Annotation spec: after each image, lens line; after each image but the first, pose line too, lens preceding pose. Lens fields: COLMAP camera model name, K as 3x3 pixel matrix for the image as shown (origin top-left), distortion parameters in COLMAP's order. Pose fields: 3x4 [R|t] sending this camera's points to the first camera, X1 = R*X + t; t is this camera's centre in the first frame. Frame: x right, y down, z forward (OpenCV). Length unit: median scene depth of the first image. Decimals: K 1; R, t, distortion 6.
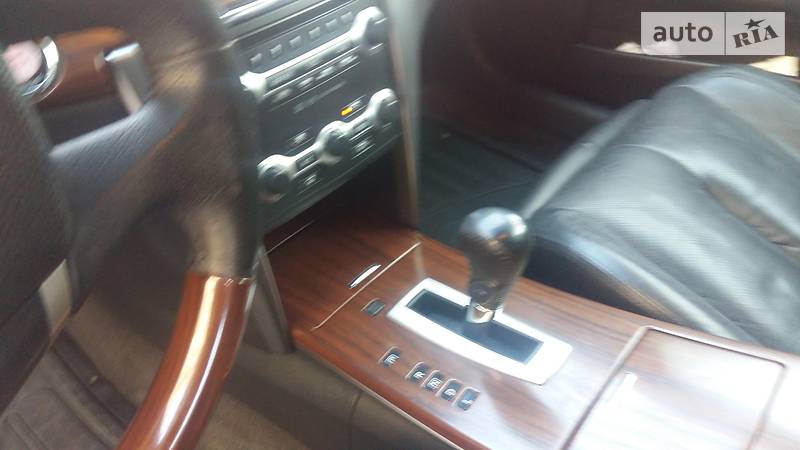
lens RADIAL K [[860.9, 0, 400.0], [0, 860.9, 225.0], [0, 0, 1]] dist [0.004366, -0.013344]
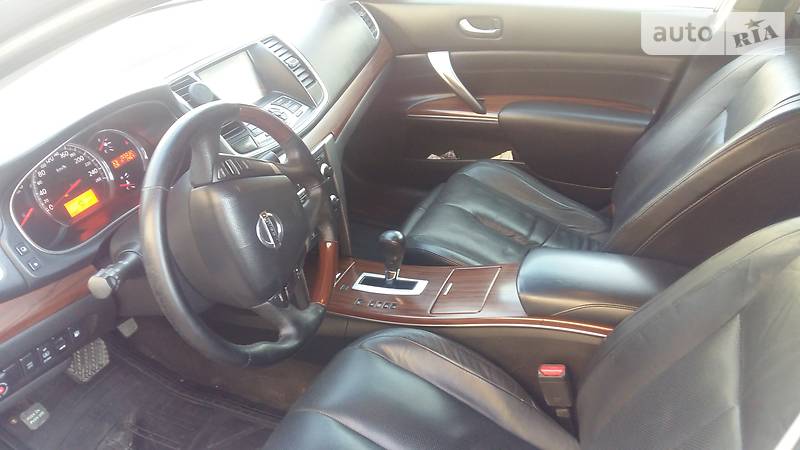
lens RADIAL K [[860.9, 0, 400.0], [0, 860.9, 225.0], [0, 0, 1]] dist [0.004366, -0.013344]
pose [[0.968886, -0.166033, 0.183556, -0.260652], [0.187132, 0.976791, -0.104216, 0.182542], [-0.161993, 0.135322, 0.977469, -1.217483]]
